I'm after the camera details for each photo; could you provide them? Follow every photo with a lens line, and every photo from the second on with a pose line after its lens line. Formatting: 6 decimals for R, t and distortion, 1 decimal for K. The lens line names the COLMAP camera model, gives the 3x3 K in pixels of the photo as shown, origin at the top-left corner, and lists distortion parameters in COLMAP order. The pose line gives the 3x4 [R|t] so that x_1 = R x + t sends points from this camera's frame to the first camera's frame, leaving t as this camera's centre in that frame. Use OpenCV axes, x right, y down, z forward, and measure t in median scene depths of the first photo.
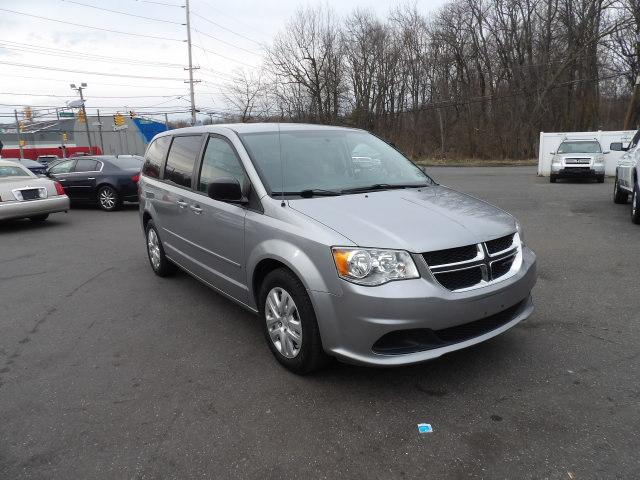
lens RADIAL K [[458.6, 0, 323.7], [0, 458.6, 241.1], [0, 0, 1]] dist [-0.010197, 0.005561]
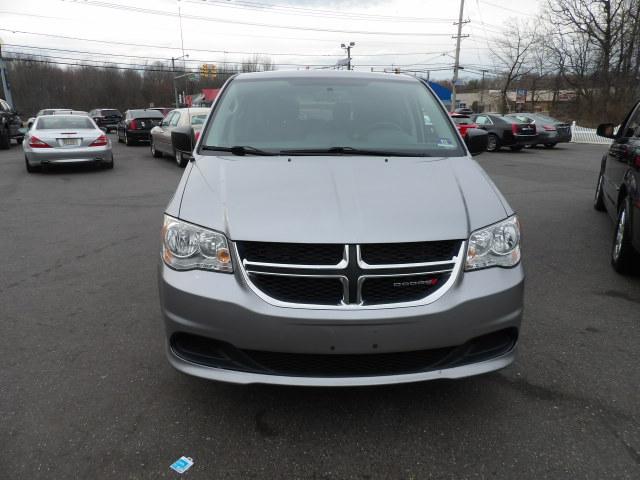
lens RADIAL K [[456.2, 0, 321.7], [0, 456.2, 241.3], [0, 0, 1]] dist [-0.014675, 0.009963]
pose [[0.835755, 0.183255, -0.517621, 0.310987], [-0.139181, 0.982580, 0.123144, -0.035888], [0.531171, -0.030875, 0.846702, 0.205453]]
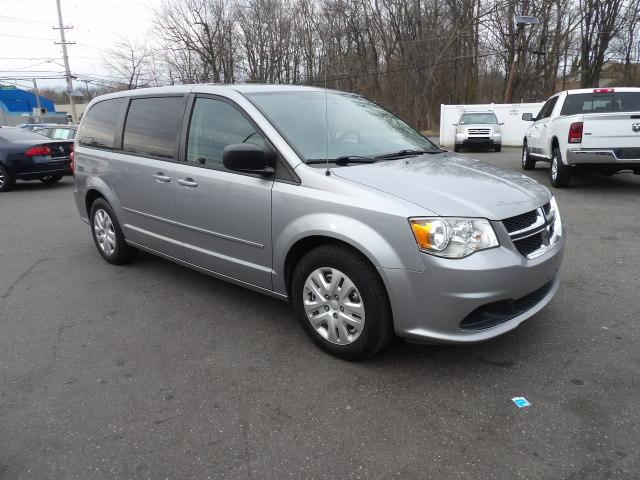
lens RADIAL K [[461.4, 0, 324.6], [0, 461.4, 235.0], [0, 0, 1]] dist [-0.044735, 0.061777]
pose [[0.971982, -0.054030, 0.228762, -0.159277], [0.043945, 0.997834, 0.048954, -0.002708], [-0.230912, -0.037529, 0.972251, 0.072886]]
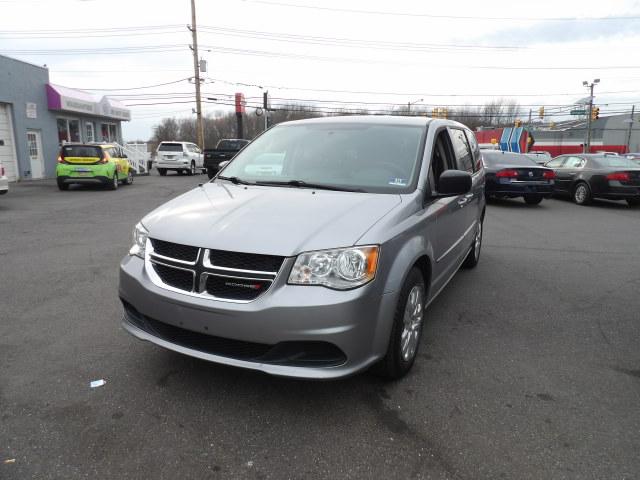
lens RADIAL K [[461.4, 0, 324.6], [0, 461.4, 235.0], [0, 0, 1]] dist [-0.044735, 0.061777]
pose [[0.466726, 0.196968, -0.862189, 0.582107], [-0.204851, 0.972448, 0.111266, -0.080120], [0.860351, 0.124690, 0.494216, 0.367632]]
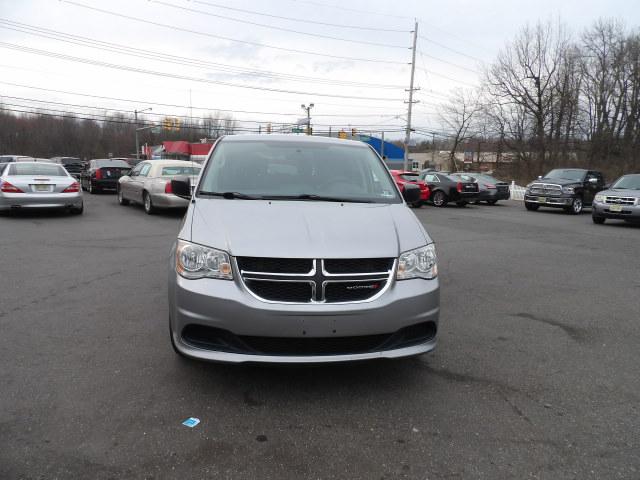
lens RADIAL K [[458.6, 0, 323.7], [0, 458.6, 241.1], [0, 0, 1]] dist [-0.010197, 0.005561]
pose [[0.881325, 0.133025, -0.453398, 0.374721], [-0.151964, 0.988371, -0.005407, -0.013871], [0.447406, 0.073666, 0.891292, 0.078313]]
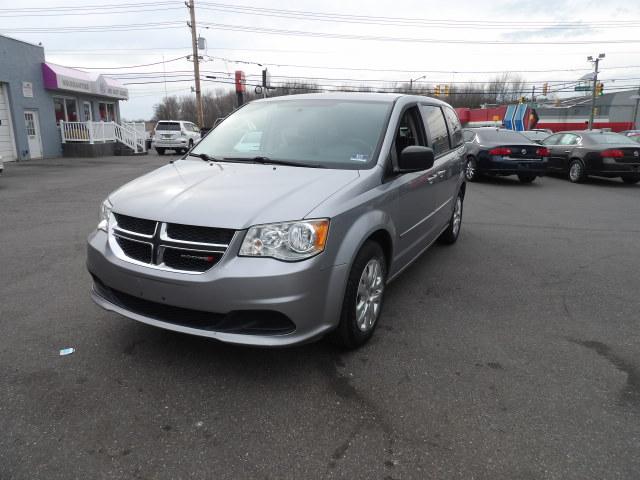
lens RADIAL K [[462.0, 0, 321.6], [0, 462.0, 232.9], [0, 0, 1]] dist [-0.043098, 0.057823]
pose [[0.454696, 0.230721, -0.860244, 0.618655], [-0.201523, 0.967467, 0.152960, -0.086605], [0.867548, 0.103808, 0.486398, 0.403130]]
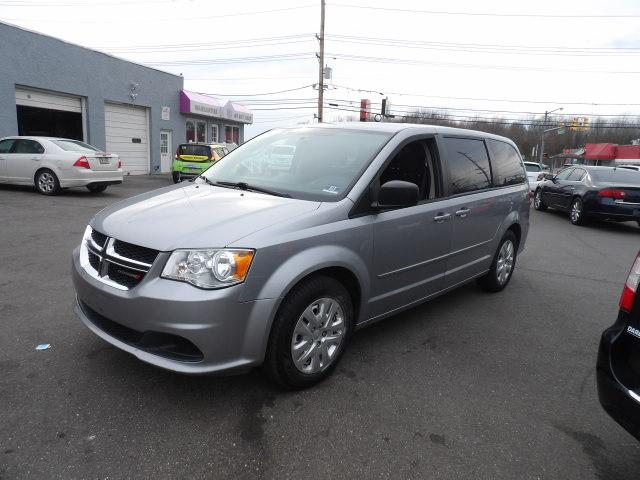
lens RADIAL K [[462.0, 0, 321.6], [0, 462.0, 232.9], [0, 0, 1]] dist [-0.043098, 0.057823]
pose [[0.195772, 0.209899, -0.957922, 0.655108], [-0.252938, 0.954581, 0.157474, -0.130320], [0.947468, 0.211466, 0.239972, 0.573485]]
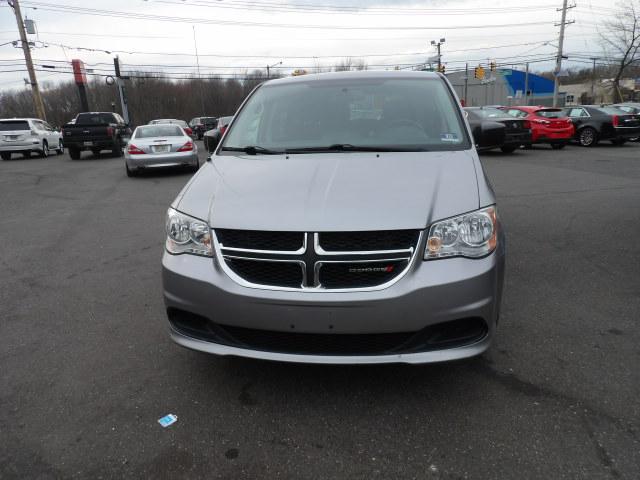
lens RADIAL K [[456.2, 0, 321.7], [0, 456.2, 241.3], [0, 0, 1]] dist [-0.014675, 0.009963]
pose [[0.711053, 0.191448, -0.676573, 0.405962], [-0.124262, 0.981288, 0.147078, -0.042962], [0.692071, -0.020508, 0.721538, 0.240515]]
